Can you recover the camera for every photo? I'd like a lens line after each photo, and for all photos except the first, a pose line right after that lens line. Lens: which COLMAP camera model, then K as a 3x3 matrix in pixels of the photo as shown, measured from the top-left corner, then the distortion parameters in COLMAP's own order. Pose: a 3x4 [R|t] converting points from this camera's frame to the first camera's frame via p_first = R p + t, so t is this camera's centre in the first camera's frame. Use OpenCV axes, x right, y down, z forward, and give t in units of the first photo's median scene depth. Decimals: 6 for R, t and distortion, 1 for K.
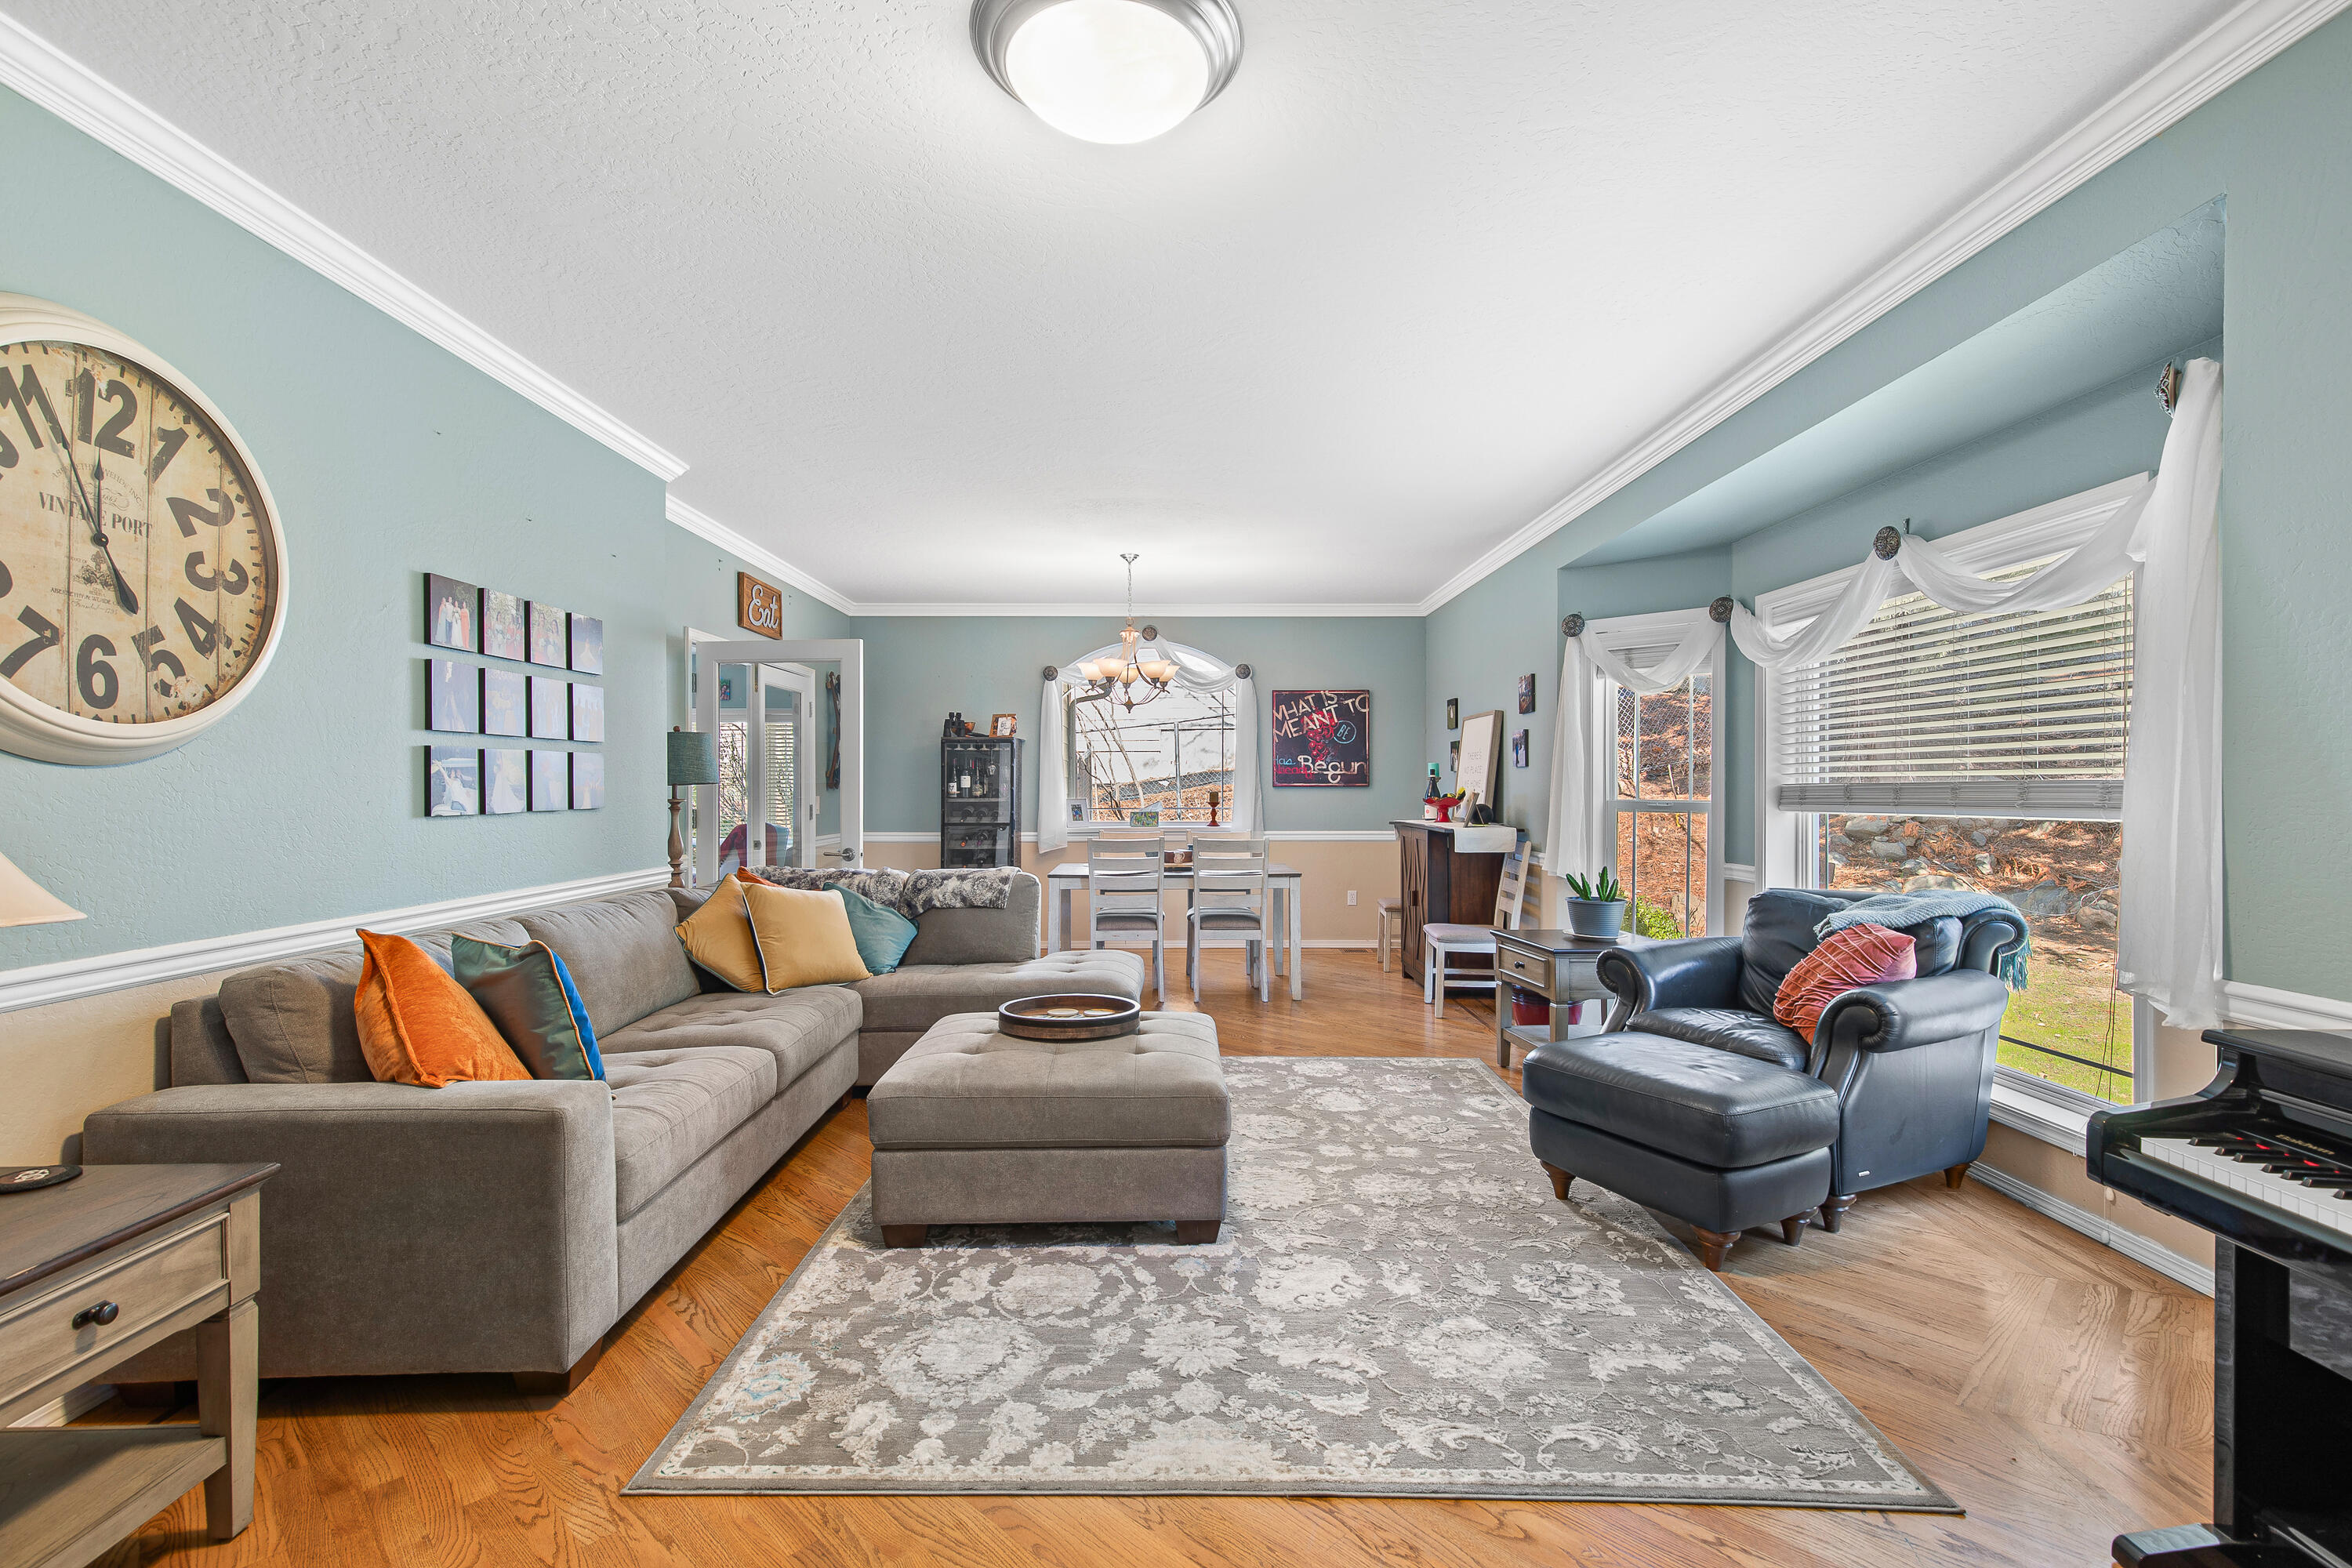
lens RADIAL K [[1068.8, 0, 1179.8], [0, 1068.8, 783.9], [0, 0, 1]] dist [0.011039, 0.000003]
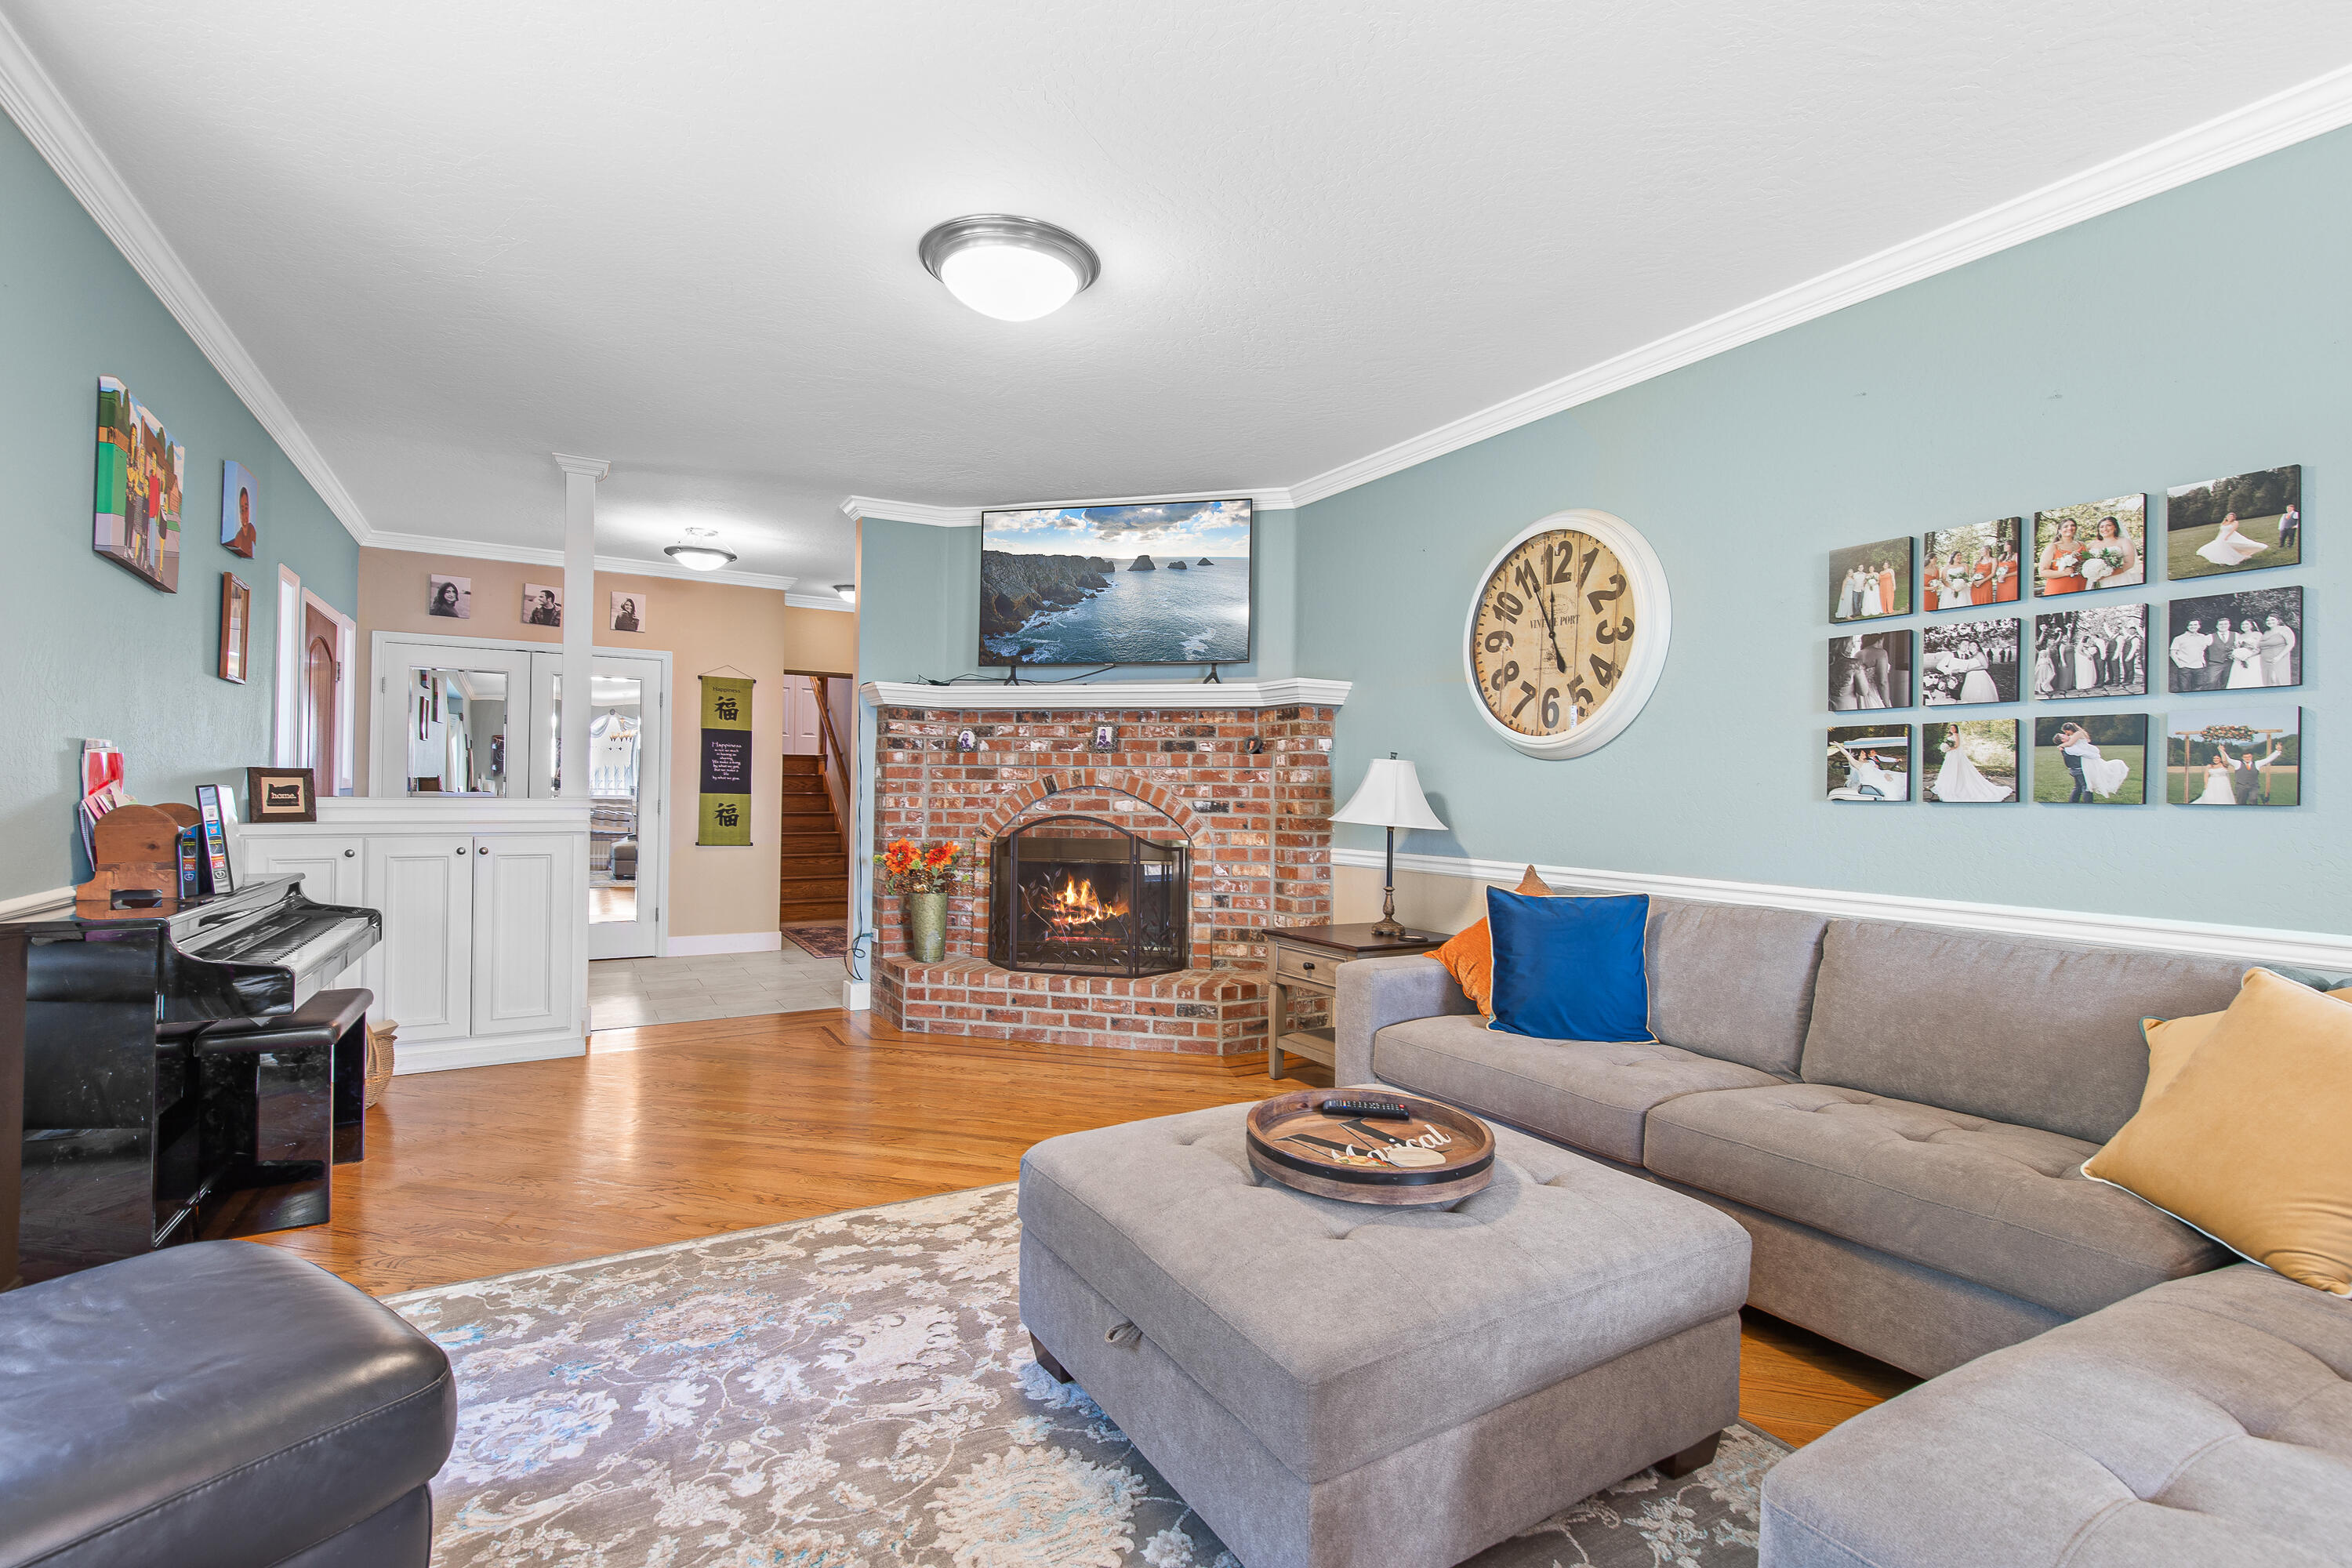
lens RADIAL K [[1068.8, 0, 1191.0], [0, 1068.8, 779.9], [0, 0, 1]] dist [0.011039, 0.000003]
pose [[-0.863615, -0.012636, -0.503994, 0.401706], [-0.010203, 0.999919, -0.007587, 0.034619], [0.504049, -0.001410, -0.863674, 2.122580]]
